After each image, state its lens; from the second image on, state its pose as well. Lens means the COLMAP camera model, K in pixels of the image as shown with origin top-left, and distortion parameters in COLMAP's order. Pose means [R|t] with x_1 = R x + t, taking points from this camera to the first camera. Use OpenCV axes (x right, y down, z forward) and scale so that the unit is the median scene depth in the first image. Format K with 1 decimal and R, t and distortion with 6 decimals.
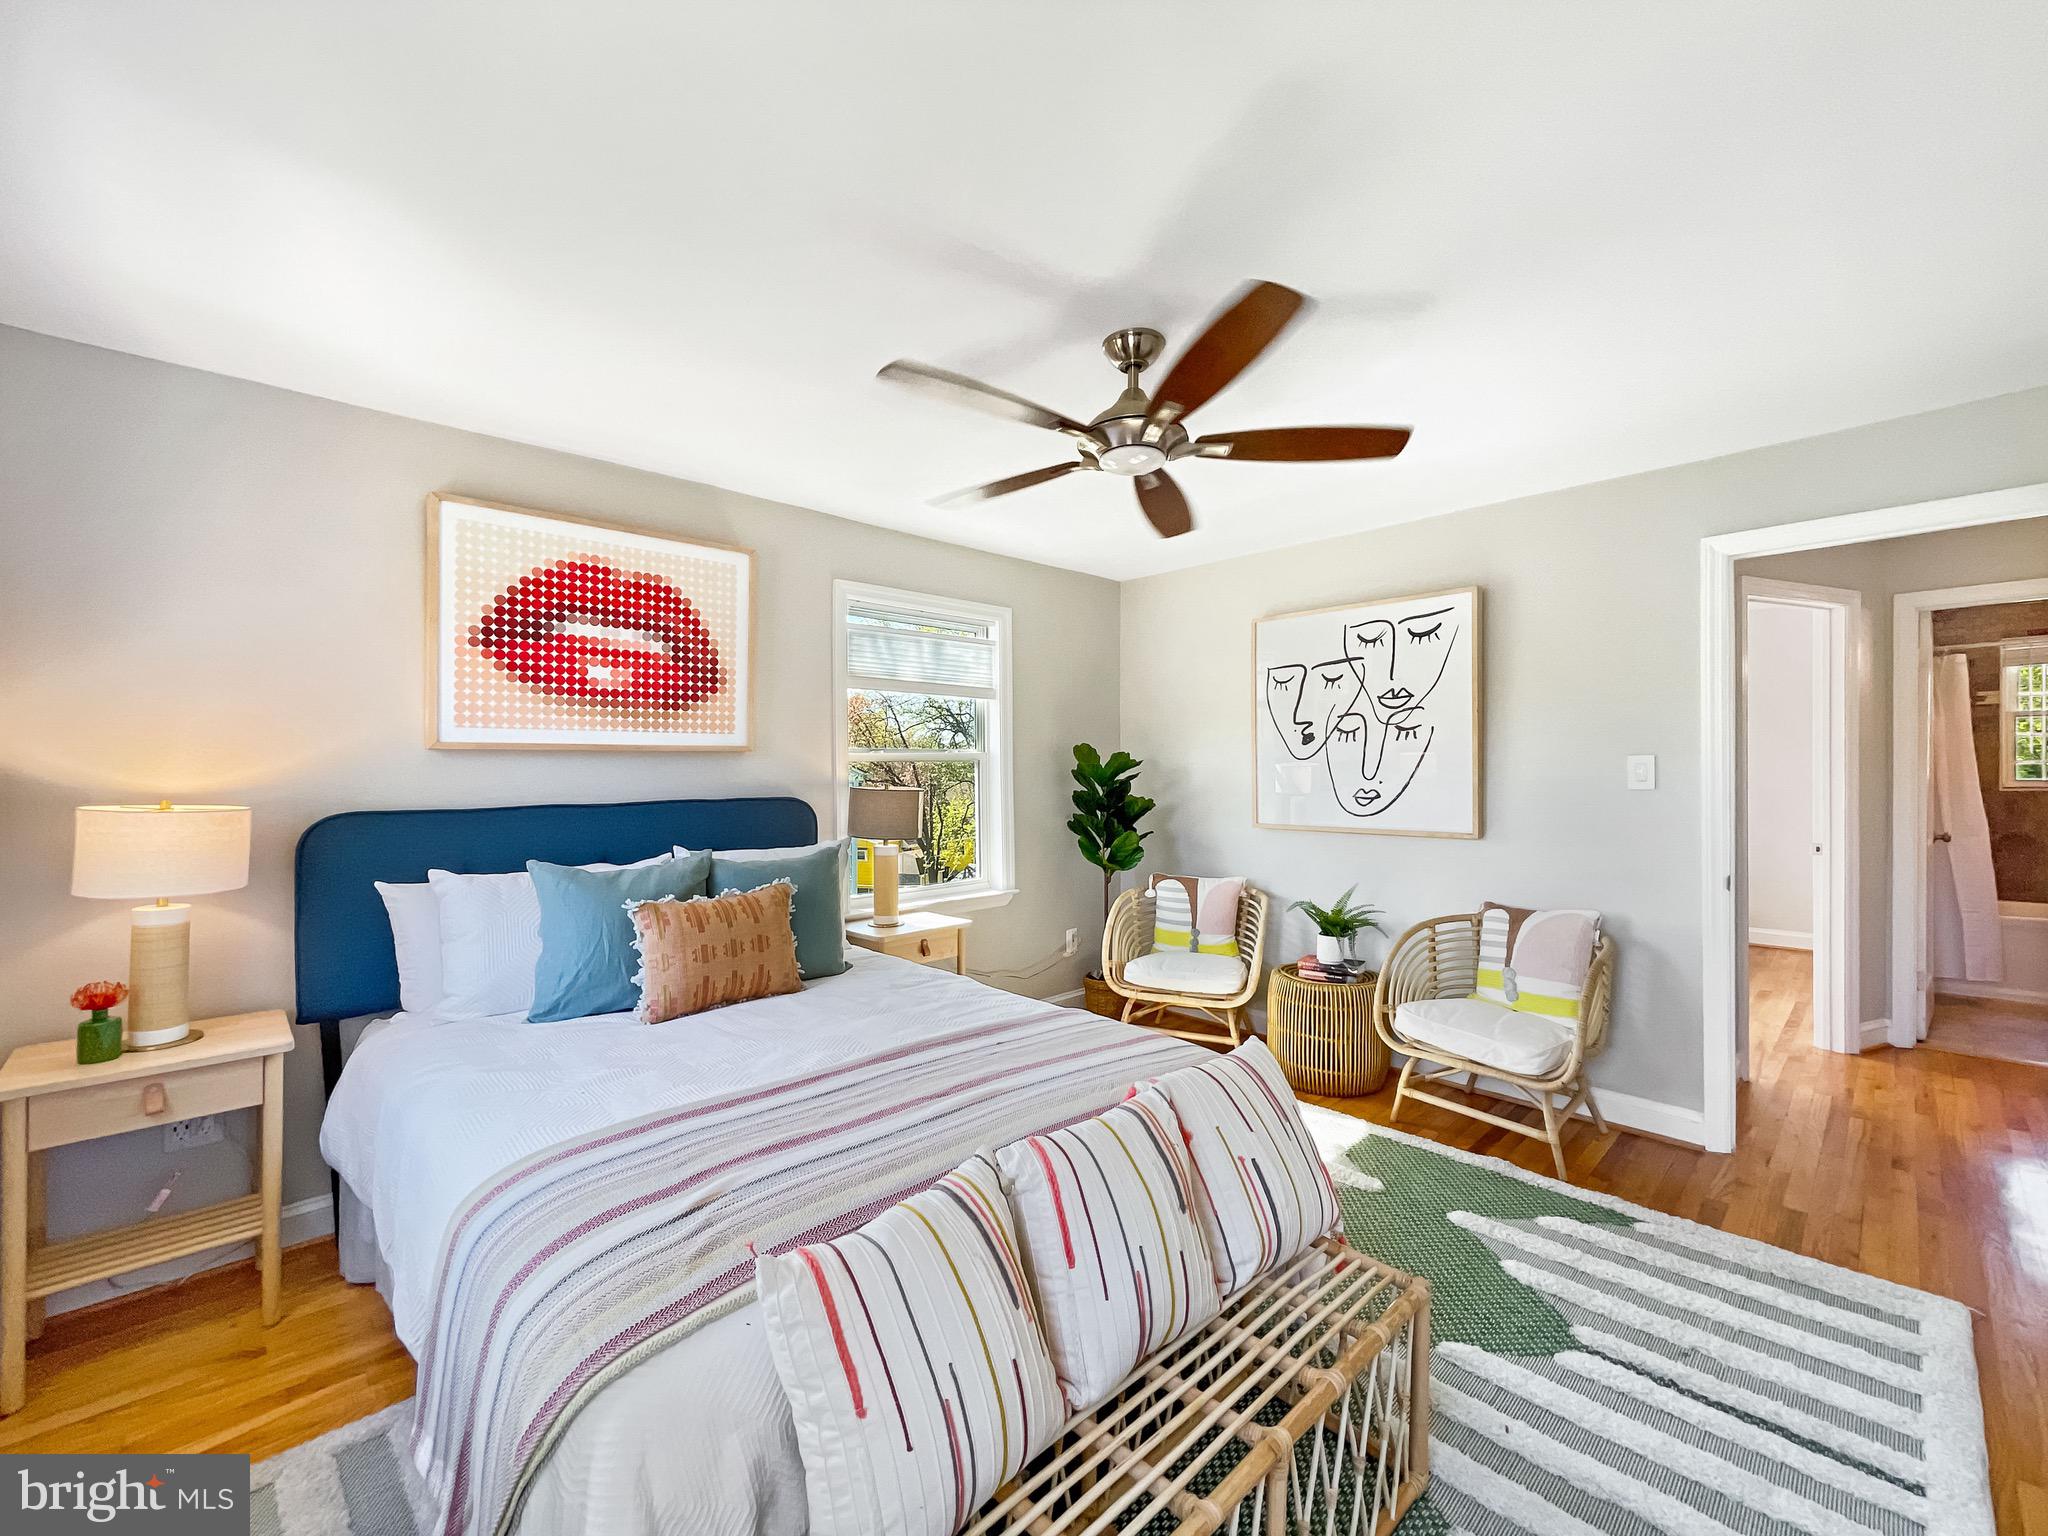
lens RADIAL K [[827.3, 0, 1024.0], [0, 827.3, 768.0], [0, 0, 1]] dist [-0.000134, 0.000022]
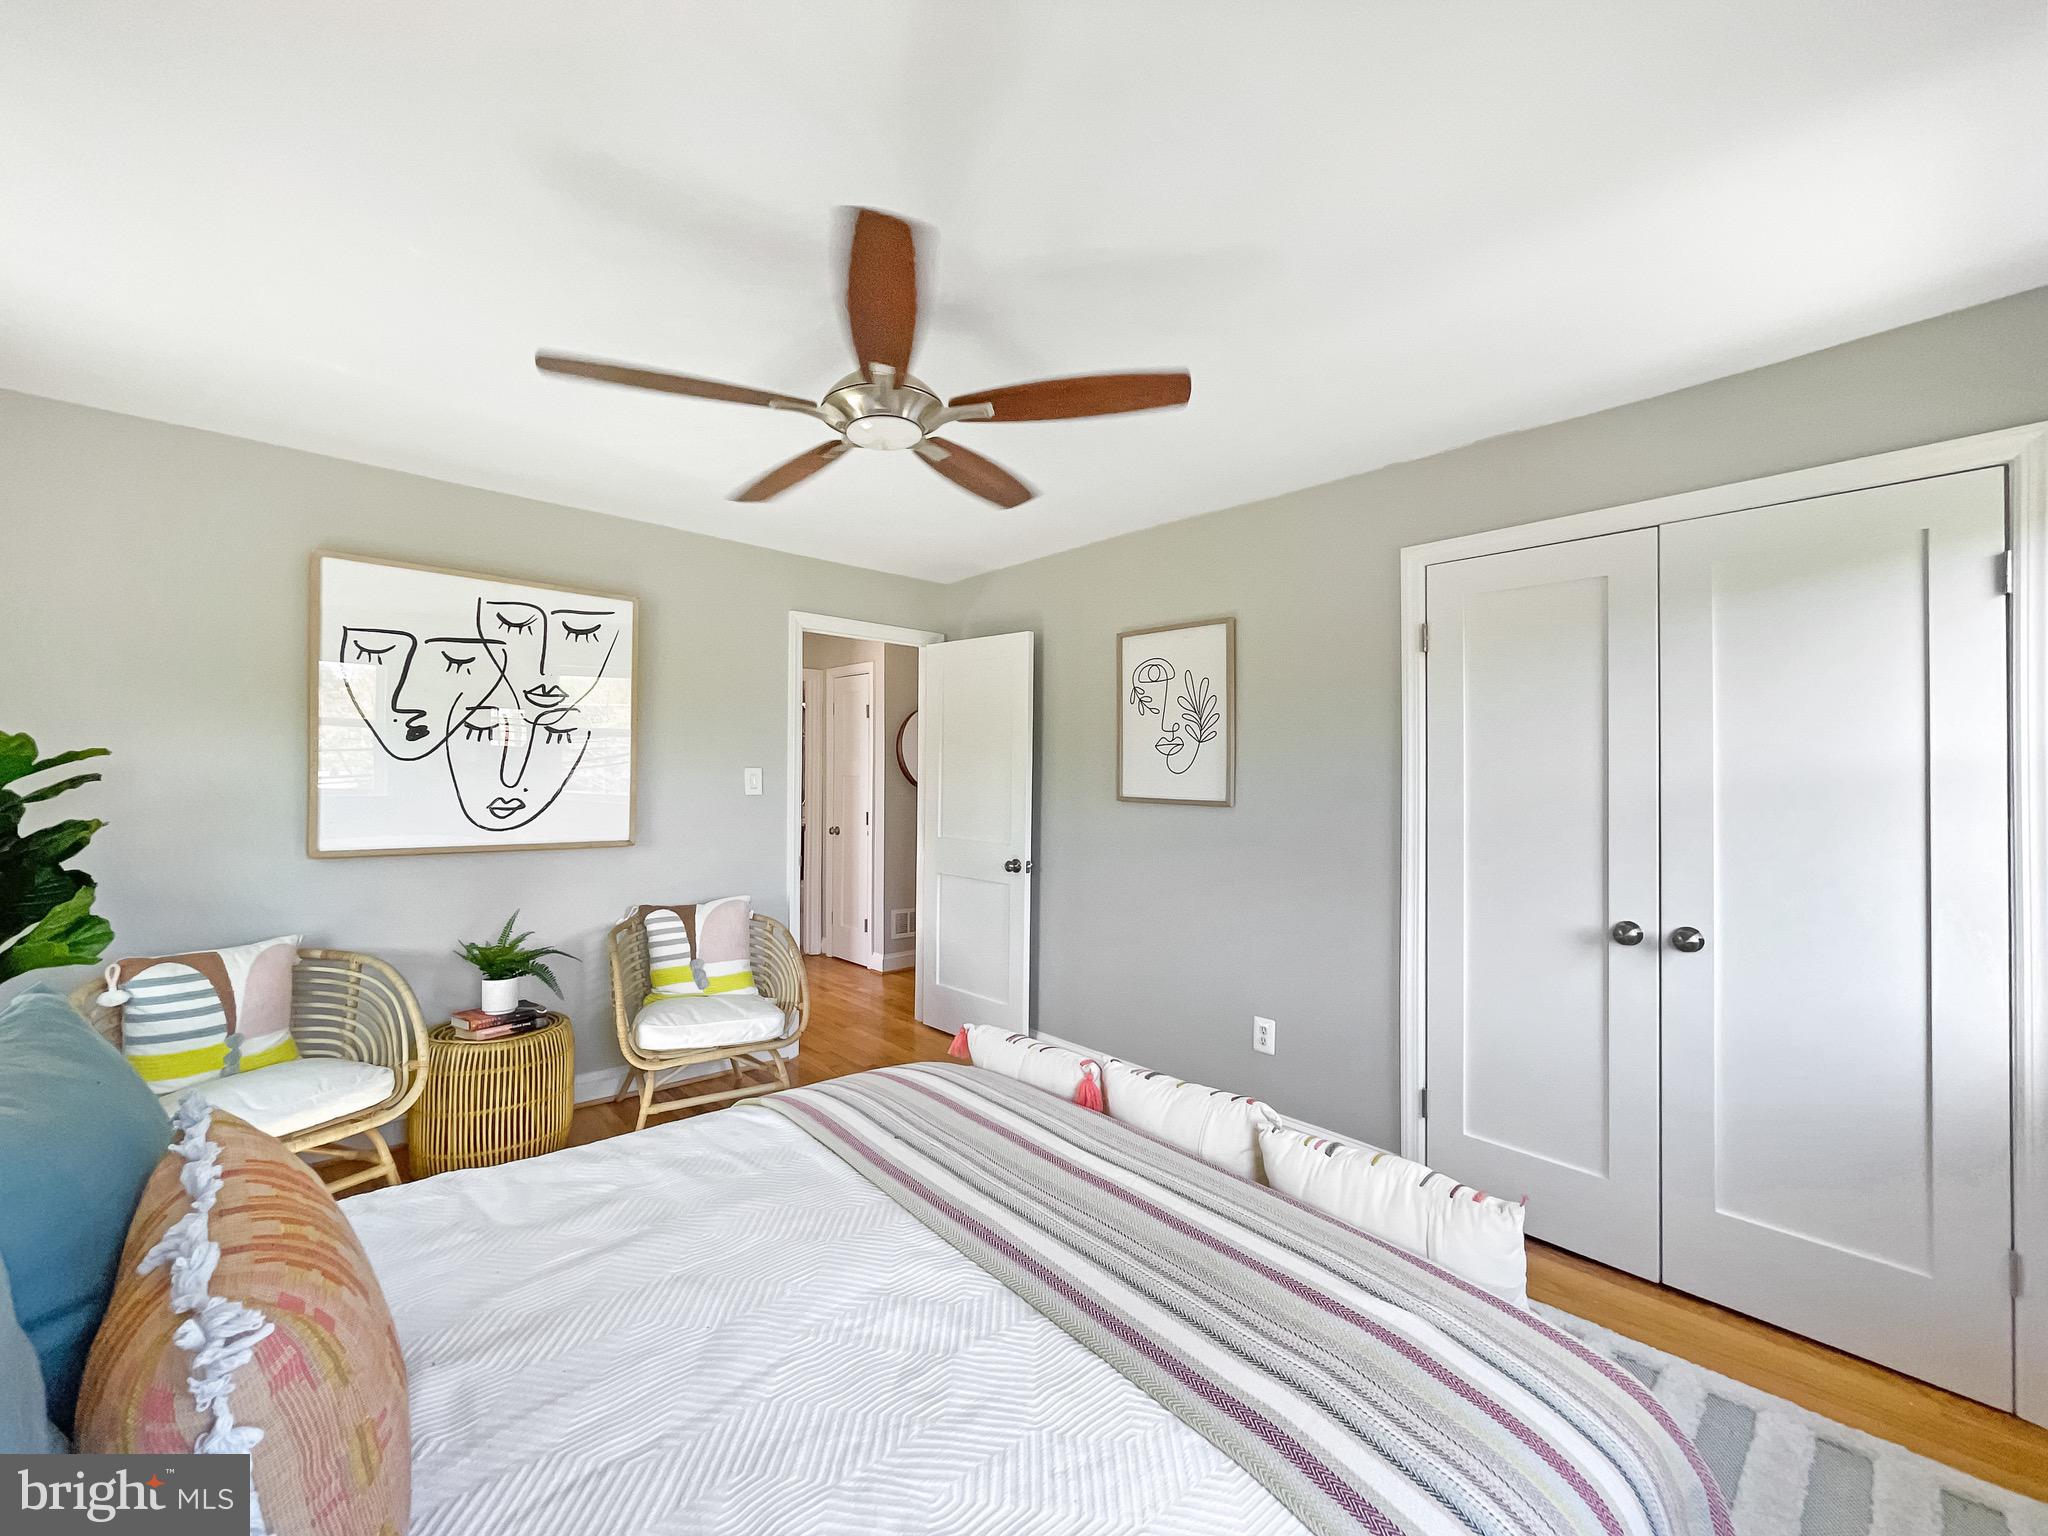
lens RADIAL K [[827.3, 0, 1024.0], [0, 827.3, 768.0], [0, 0, 1]] dist [-0.000134, 0.000022]
pose [[0.038504, 0.035722, 0.998620, -0.417118], [-0.003097, 0.999360, -0.035629, 0.023512], [-0.999254, -0.001721, 0.038590, 0.447787]]
